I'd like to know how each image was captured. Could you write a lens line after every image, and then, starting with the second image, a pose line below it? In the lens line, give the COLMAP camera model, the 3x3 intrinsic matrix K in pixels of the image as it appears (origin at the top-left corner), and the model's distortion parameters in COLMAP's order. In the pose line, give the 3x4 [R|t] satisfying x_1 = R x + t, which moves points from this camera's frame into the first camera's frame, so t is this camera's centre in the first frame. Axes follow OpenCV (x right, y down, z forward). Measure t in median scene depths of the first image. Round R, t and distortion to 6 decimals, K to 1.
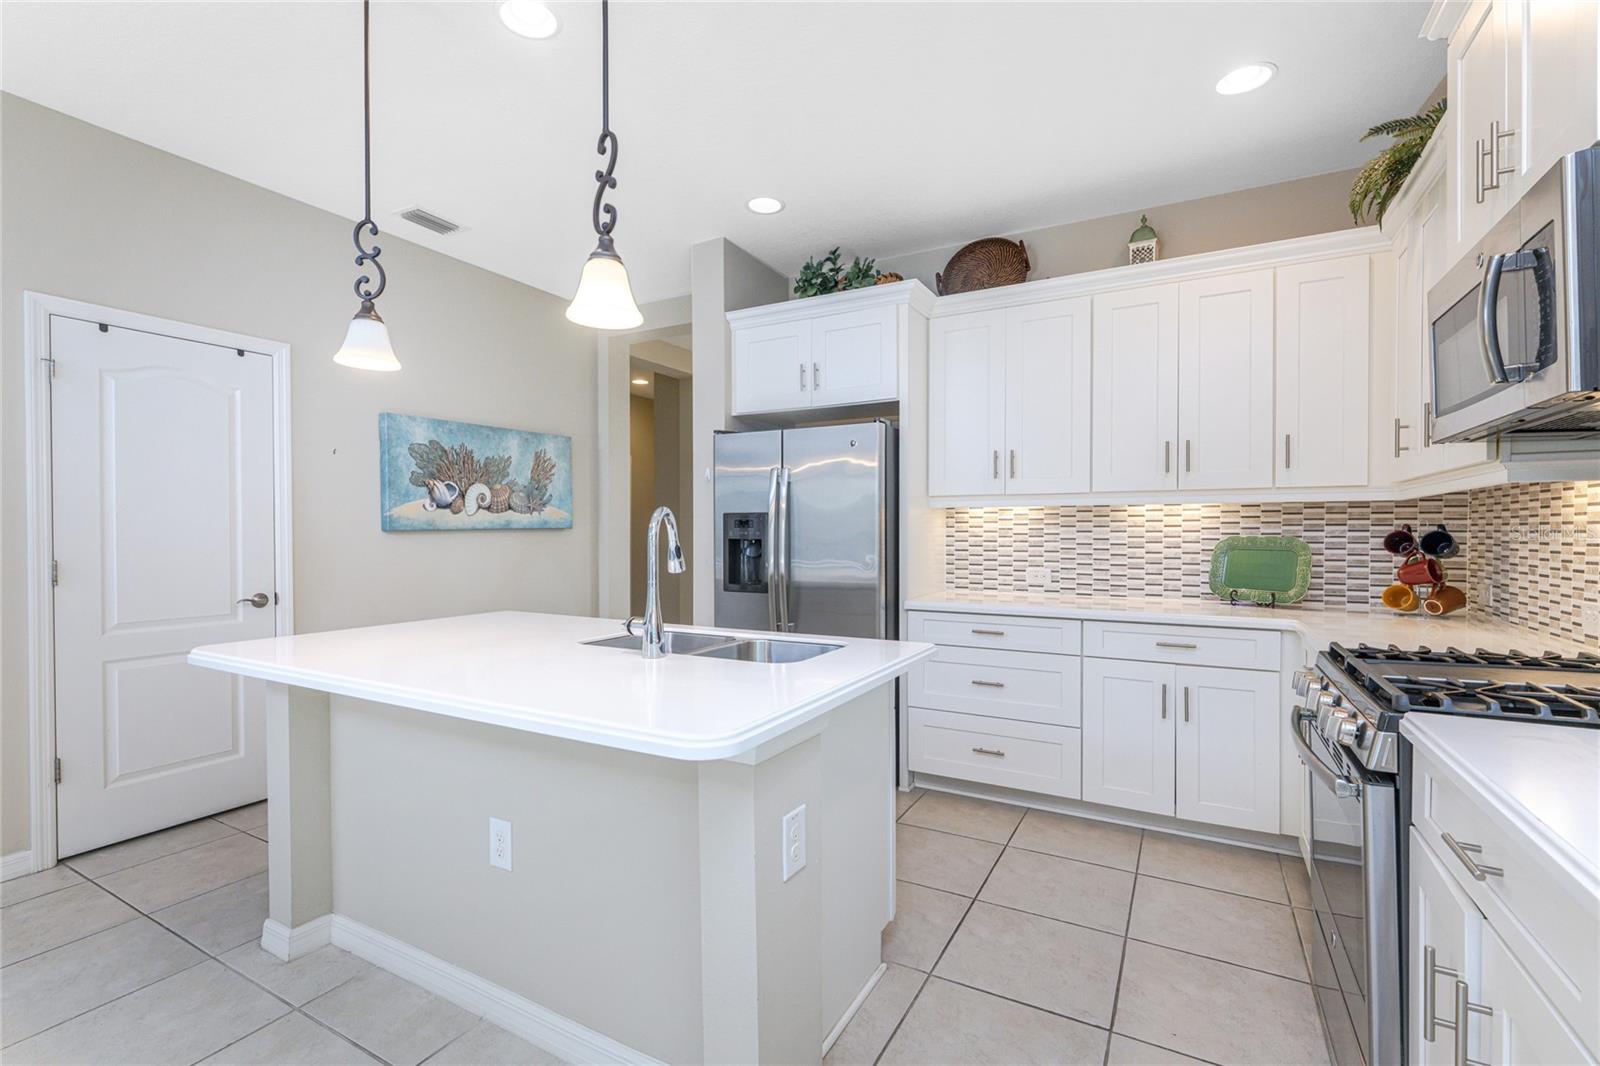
lens RADIAL K [[694.6, 0, 809.3], [0, 694.6, 538.0], [0, 0, 1]] dist [0.002931, -0.000378]
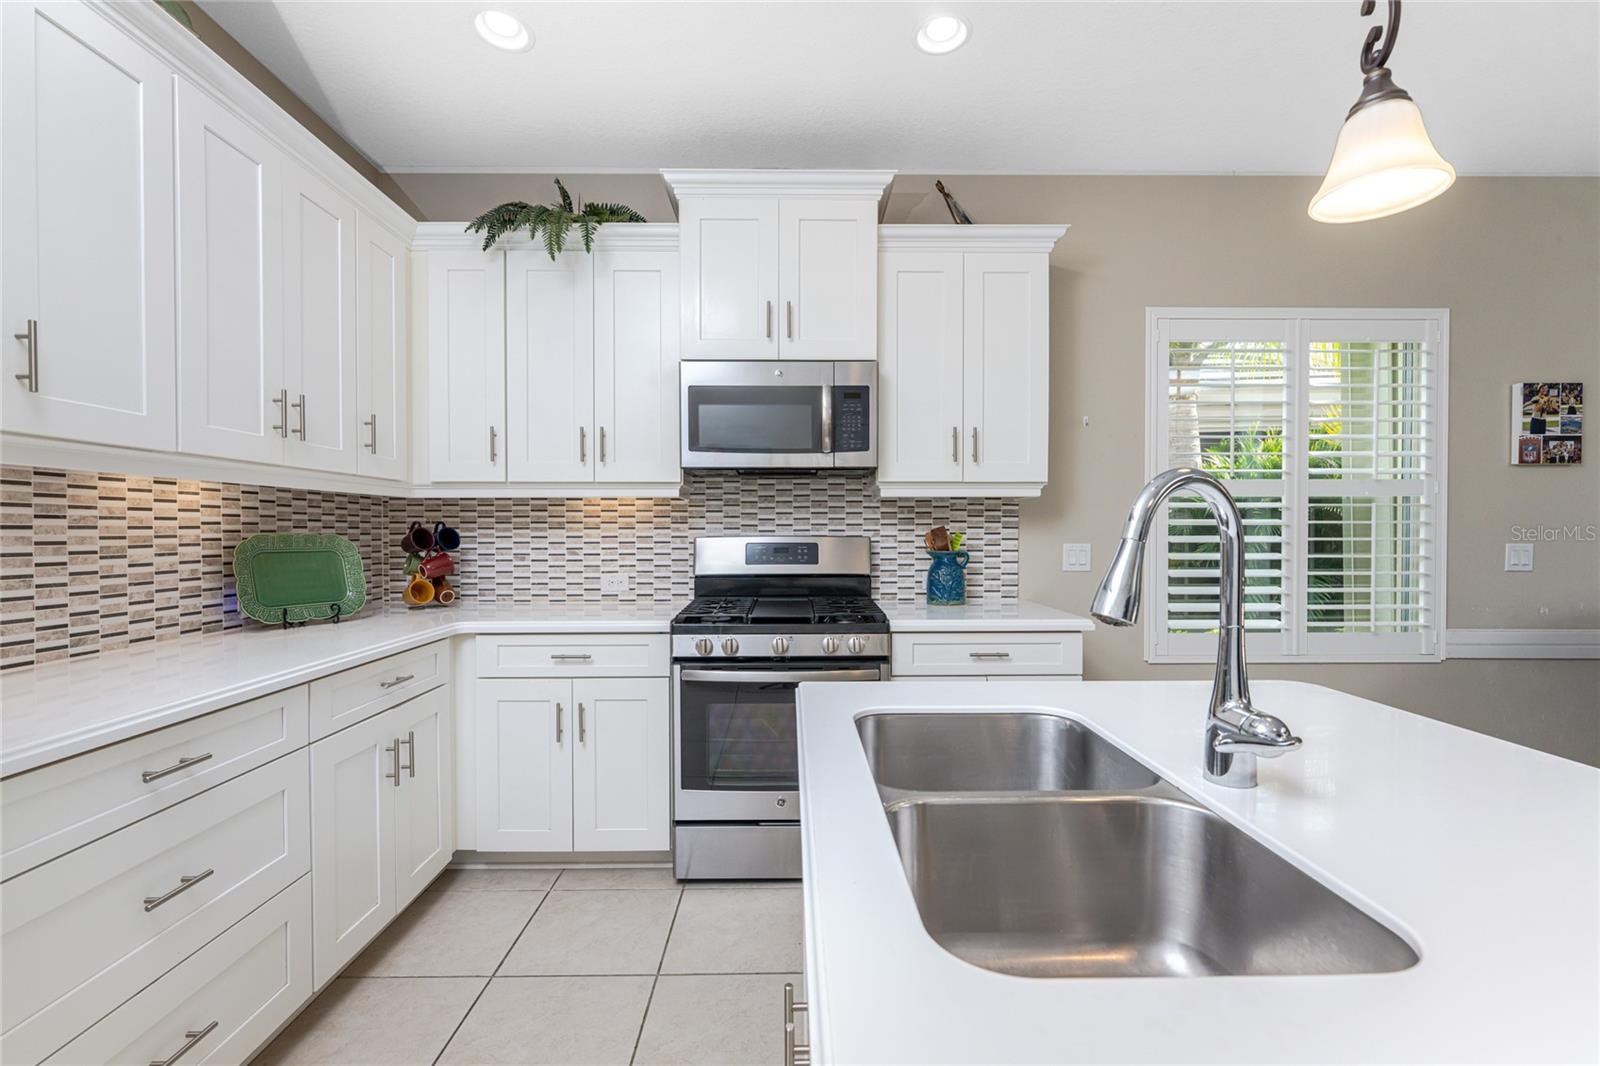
lens RADIAL K [[694.6, 0, 809.3], [0, 694.6, 538.0], [0, 0, 1]] dist [0.002931, -0.000378]
pose [[-0.490775, -0.009329, 0.871237, -0.281734], [0.009241, 0.999831, 0.015911, -0.005191], [-0.871238, 0.015860, -0.490605, 0.836552]]
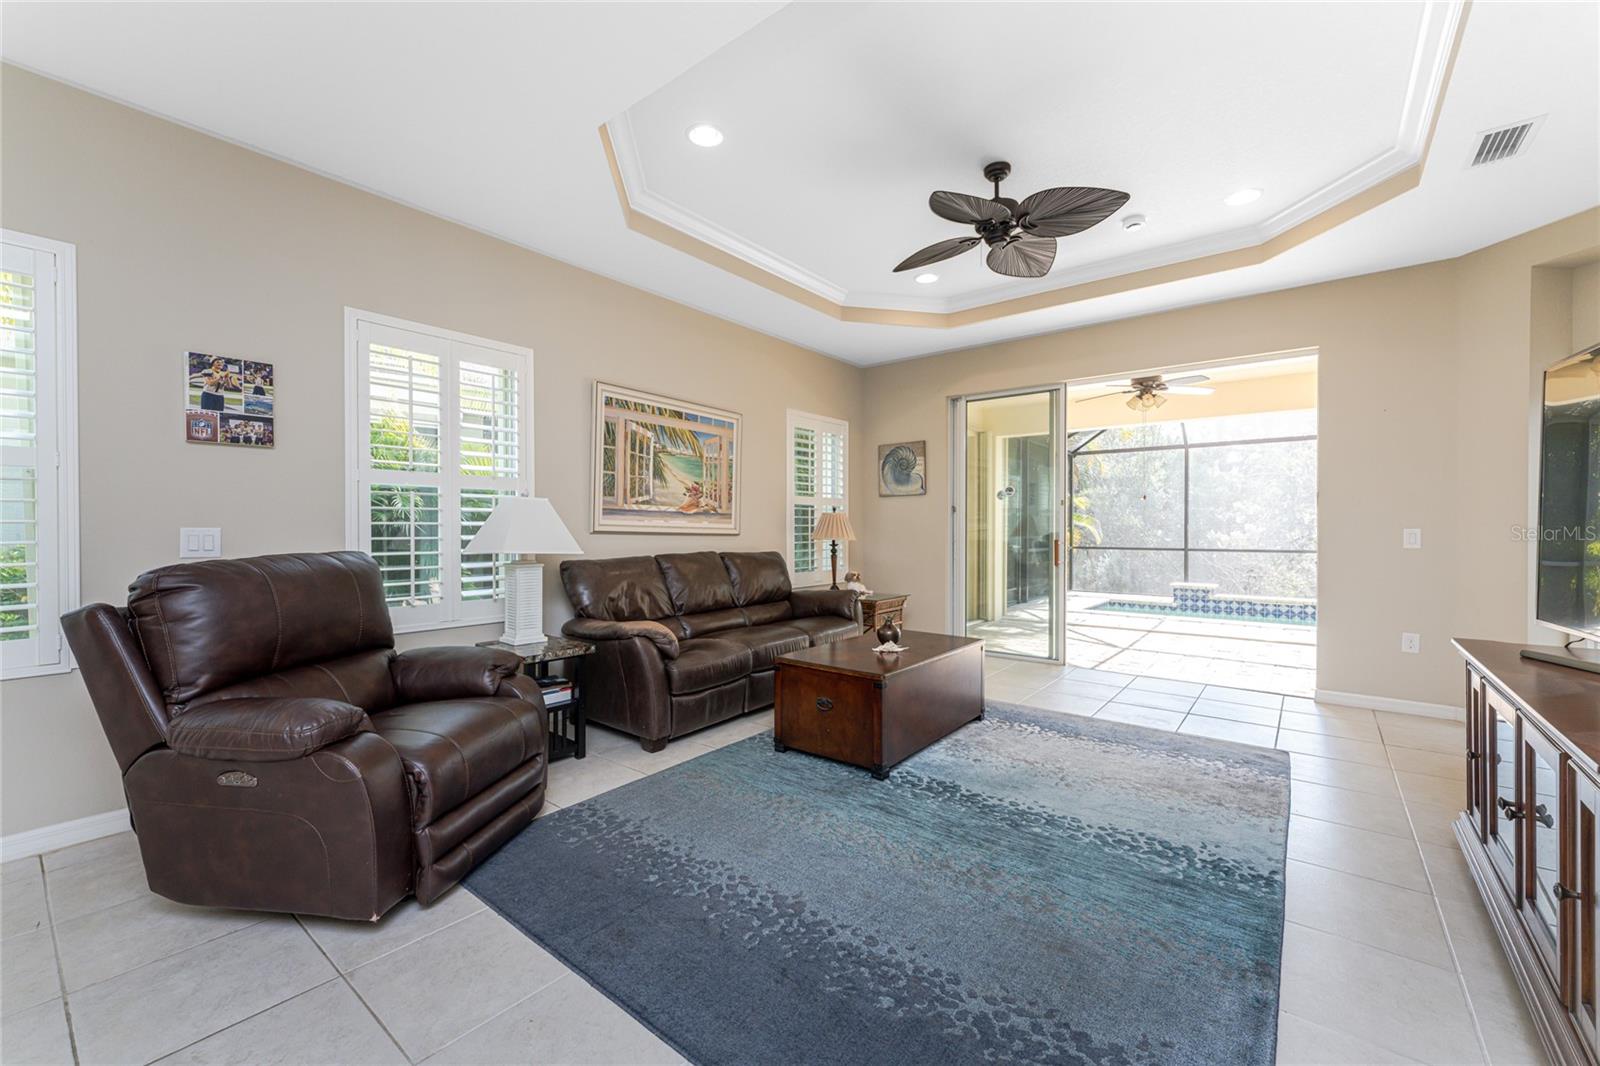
lens RADIAL K [[623.5, 0, 784.7], [0, 623.5, 532.8], [0, 0, 1]] dist [-0.001649, 0.000036]
pose [[-0.980122, 0.003077, 0.198371, -0.813819], [0.006117, 0.999873, 0.014716, 0.026502], [-0.198300, 0.015637, -0.980017, 0.132235]]
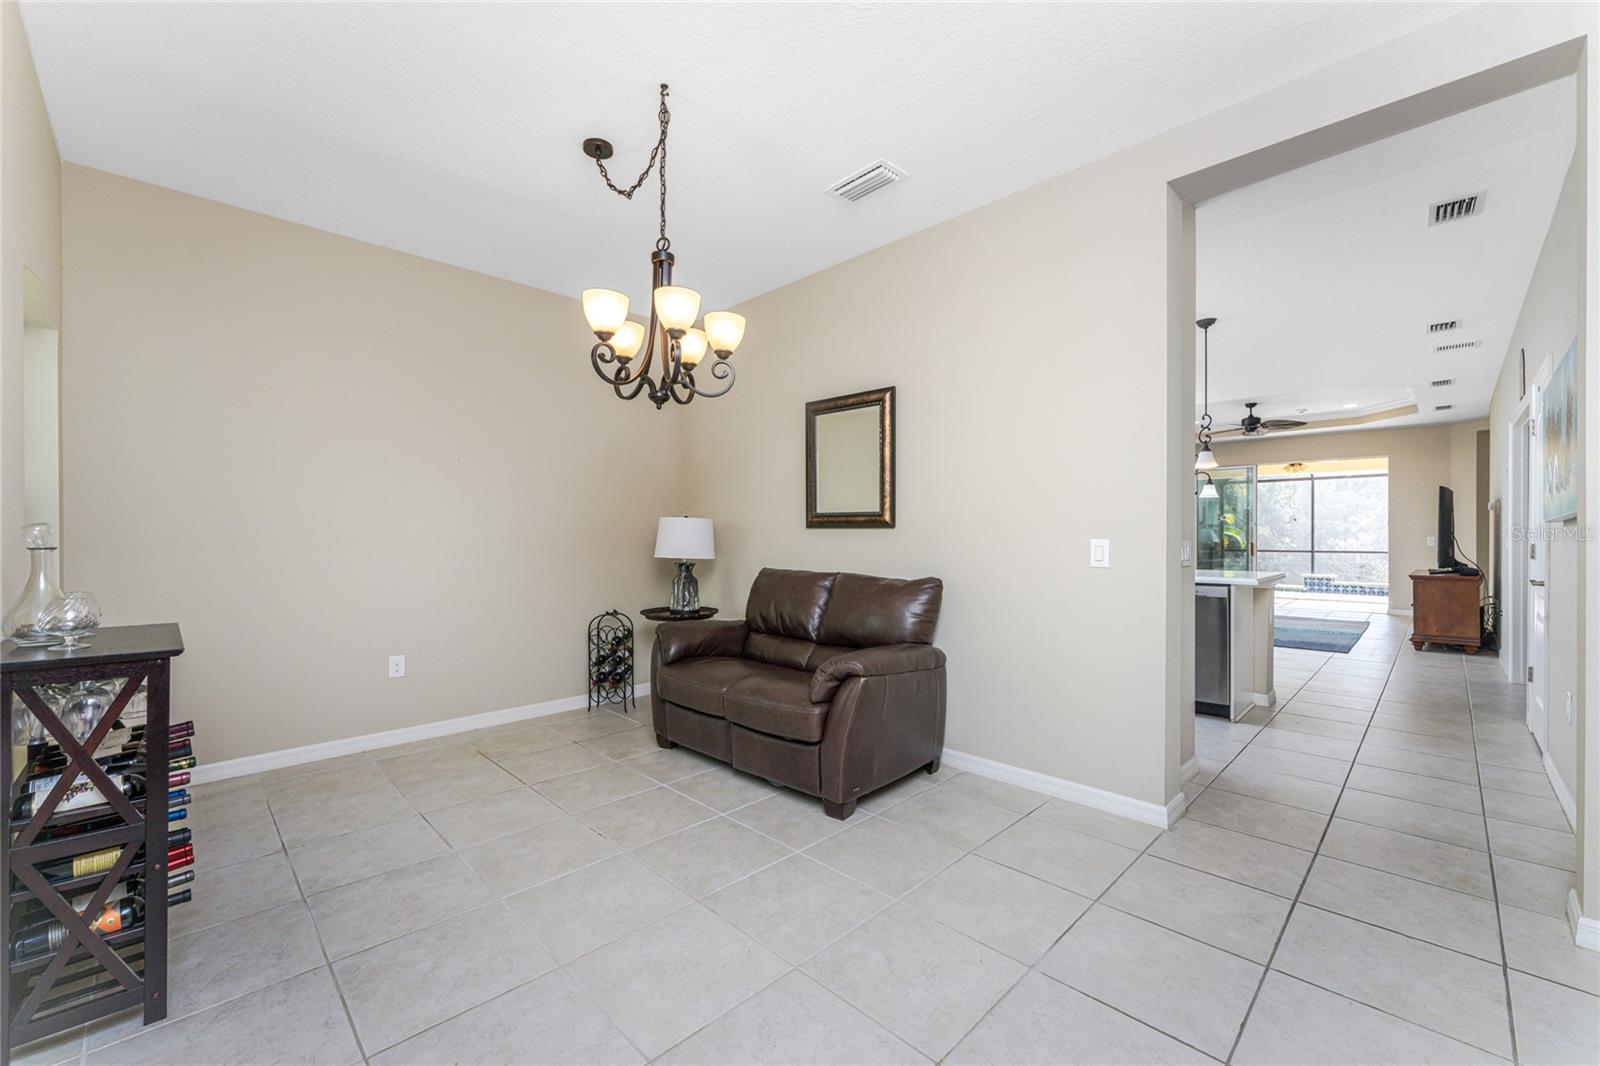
lens RADIAL K [[607.8, 0, 800.0], [0, 607.8, 533.0], [0, 0, 1]] dist [-0.000414, -0.000004]
pose [[-0.952128, 0.001843, 0.305694, 0.078040], [0.003681, 0.999978, 0.005436, -0.003529], [-0.305677, 0.006301, -0.952114, 2.116869]]
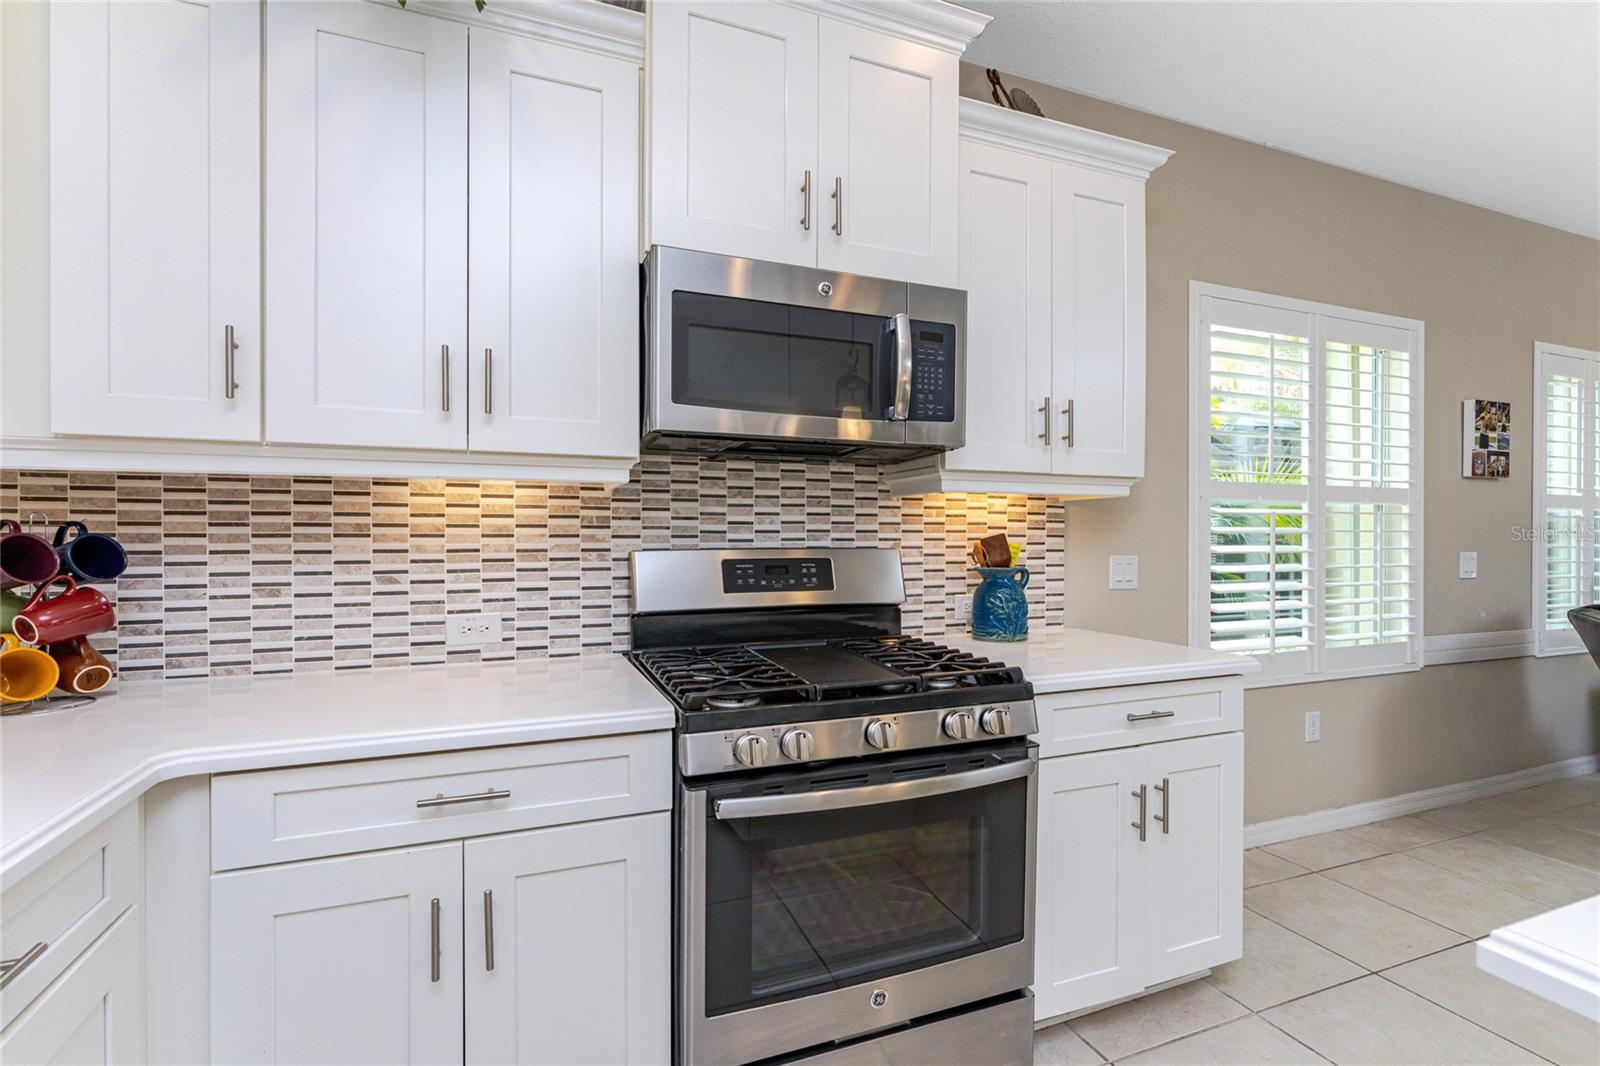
lens RADIAL K [[737.5, 0, 899.7], [0, 737.5, 537.4], [0, 0, 1]] dist [0.002676, 0.000071]
pose [[-0.790794, 0.000596, 0.612083, 0.076589], [0.005881, 0.999961, 0.006624, -0.006636], [-0.612055, 0.008838, -0.790766, 0.861173]]
